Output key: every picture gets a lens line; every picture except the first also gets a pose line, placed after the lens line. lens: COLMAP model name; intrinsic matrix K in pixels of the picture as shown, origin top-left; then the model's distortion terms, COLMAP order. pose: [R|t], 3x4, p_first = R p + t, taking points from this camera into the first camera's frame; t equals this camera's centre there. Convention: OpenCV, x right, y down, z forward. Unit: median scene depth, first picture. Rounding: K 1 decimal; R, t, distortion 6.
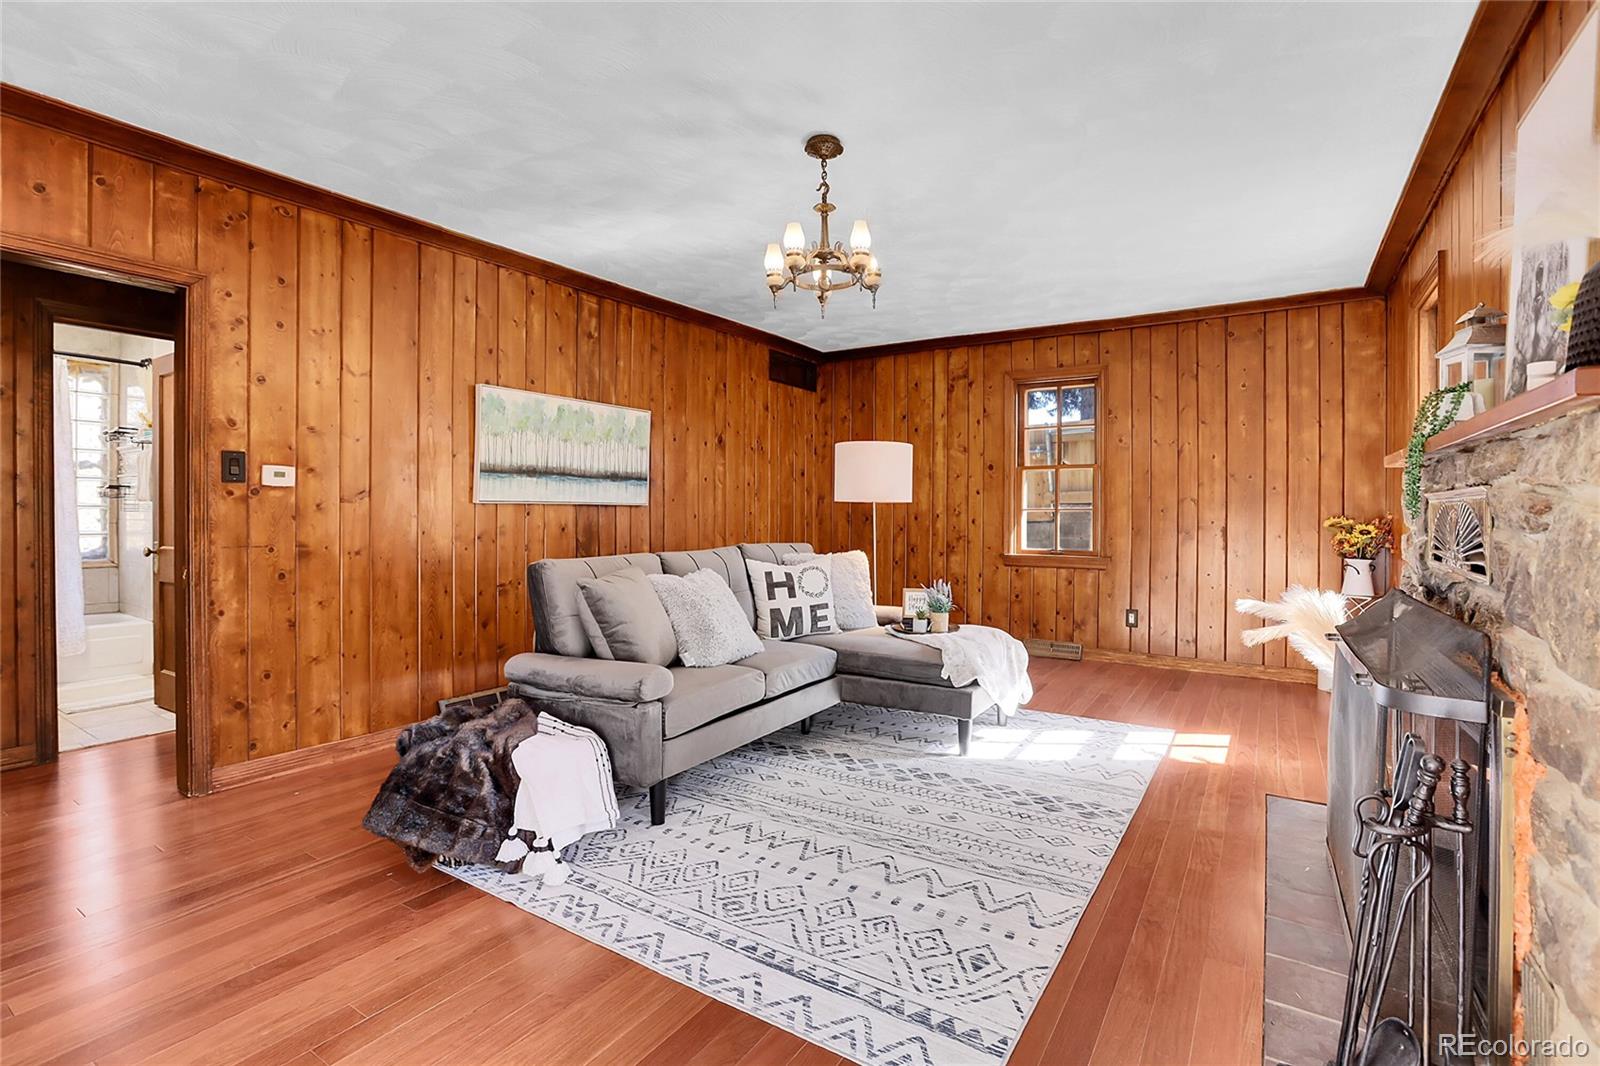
lens RADIAL K [[731.3, 0, 826.2], [0, 731.3, 517.1], [0, 0, 1]] dist [-0.038385, 0.010194]
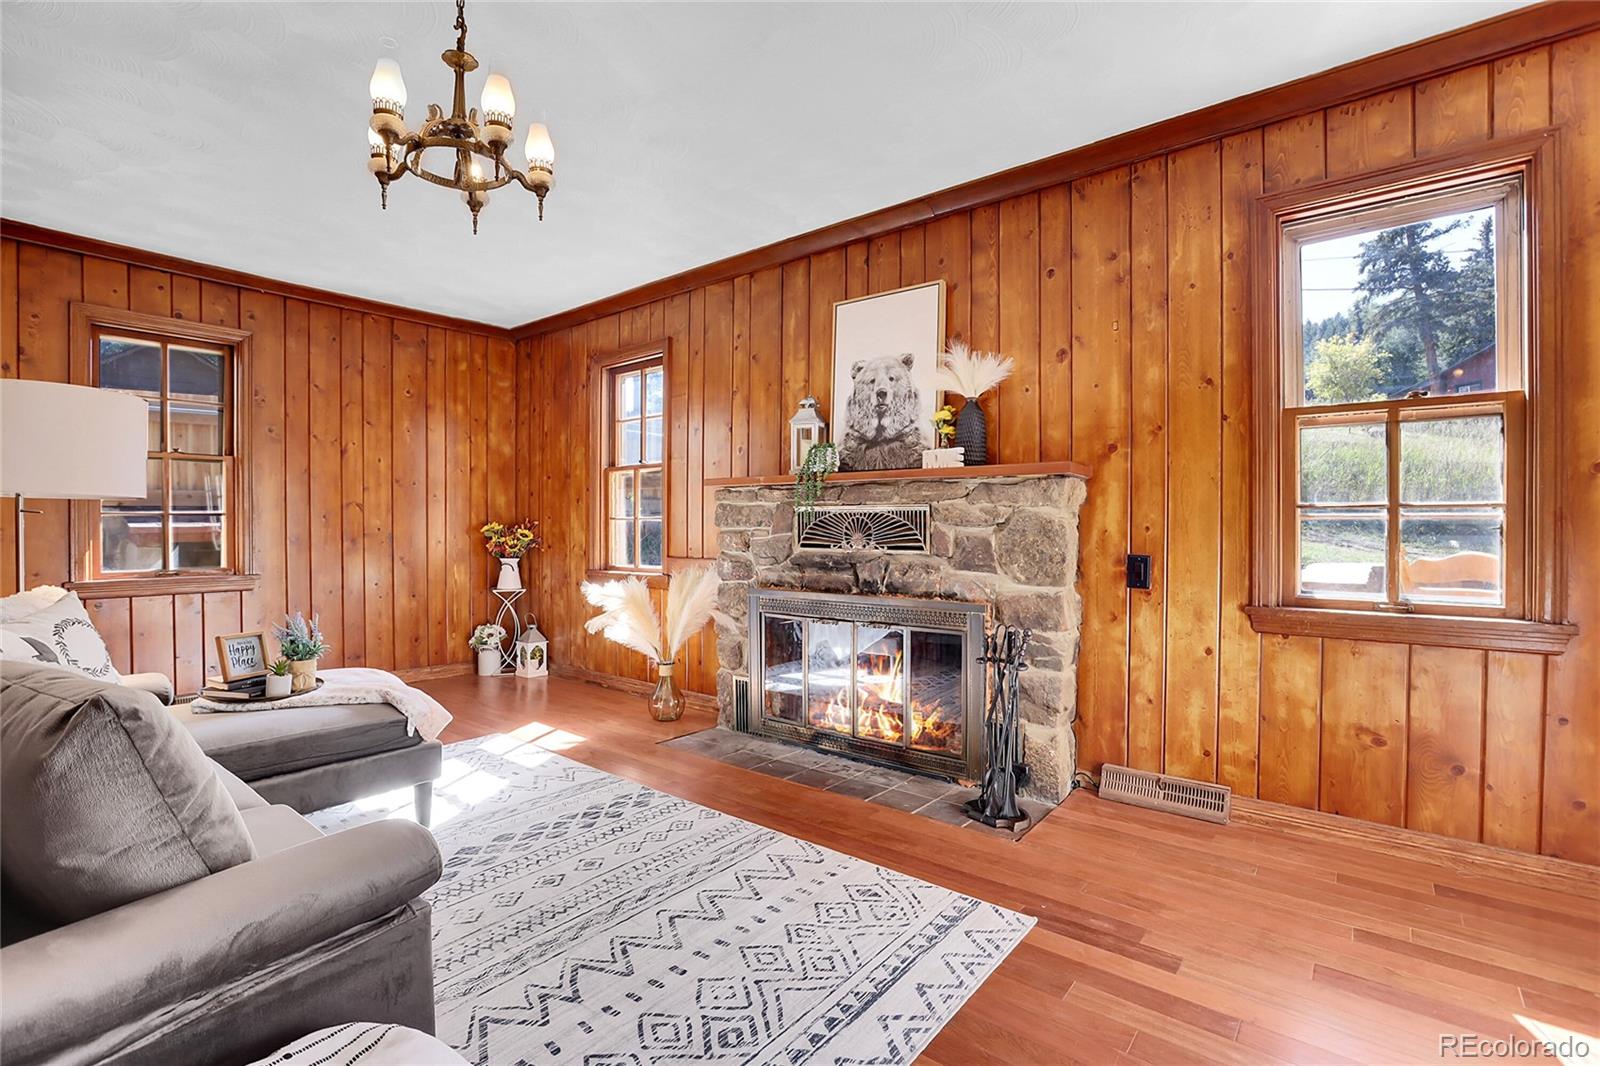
lens RADIAL K [[731.3, 0, 794.9], [0, 731.3, 527.1], [0, 0, 1]] dist [-0.038385, 0.010194]
pose [[0.129290, -0.005158, 0.991593, -0.585771], [0.004941, 0.999977, 0.004558, 0.005334], [-0.991595, 0.004310, 0.129312, 0.573614]]
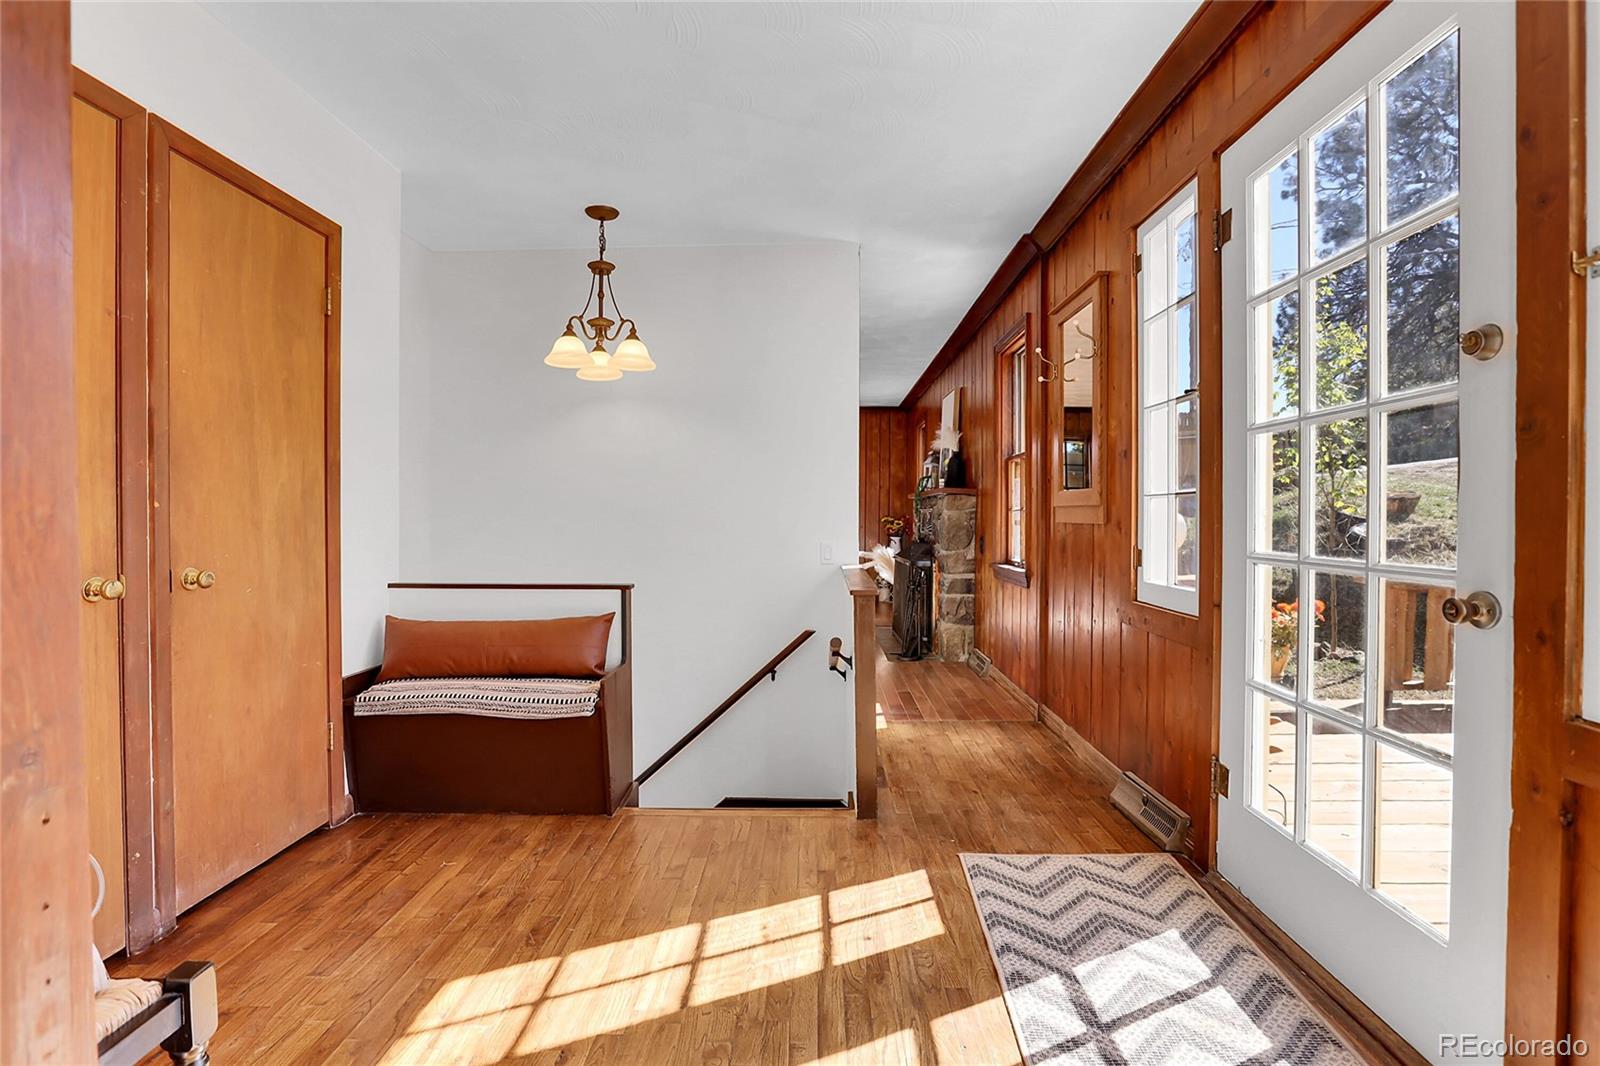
lens RADIAL K [[731.3, 0, 800.6], [0, 731.3, 526.4], [0, 0, 1]] dist [-0.038385, 0.010194]
pose [[0.863443, -0.004466, 0.504426, -0.872247], [-0.002108, 0.999920, 0.012460, 0.002797], [-0.504441, -0.011822, 0.863365, -1.066224]]
